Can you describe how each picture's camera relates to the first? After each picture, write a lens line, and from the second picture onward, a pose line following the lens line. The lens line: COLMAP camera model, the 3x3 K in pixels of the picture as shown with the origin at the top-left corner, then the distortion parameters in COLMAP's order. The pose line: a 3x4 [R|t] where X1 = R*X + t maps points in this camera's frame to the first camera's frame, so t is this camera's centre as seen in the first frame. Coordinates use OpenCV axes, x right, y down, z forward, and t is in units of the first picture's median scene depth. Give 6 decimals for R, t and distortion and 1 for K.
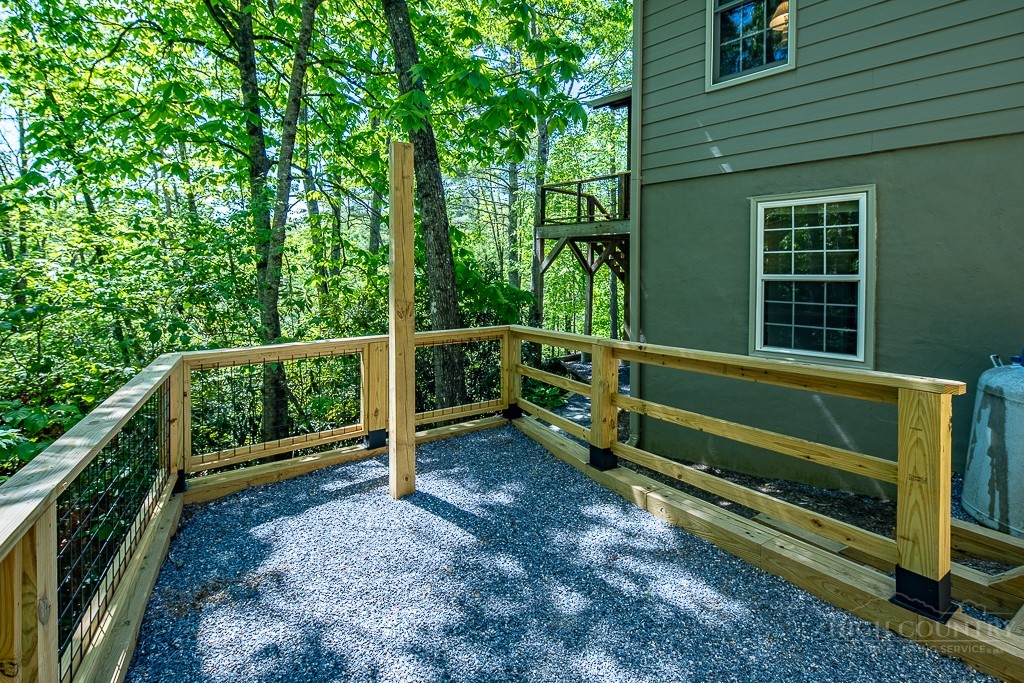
lens RADIAL K [[504.0, 0, 512.0], [0, 504.0, 341.5], [0, 0, 1]] dist [0.001571, -0.000838]
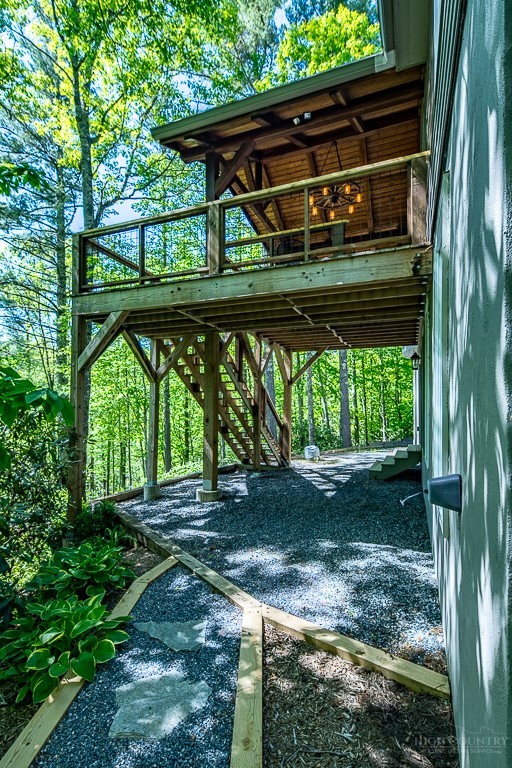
lens RADIAL K [[378.0, 0, 256.0], [0, 378.0, 384.0], [0, 0, 1]] dist [0.001571, -0.000838]
pose [[0.901019, 0.013205, 0.433579, 0.046958], [0.073778, 0.980308, -0.183173, -0.015159], [-0.427459, 0.197031, 0.882302, 0.447493]]
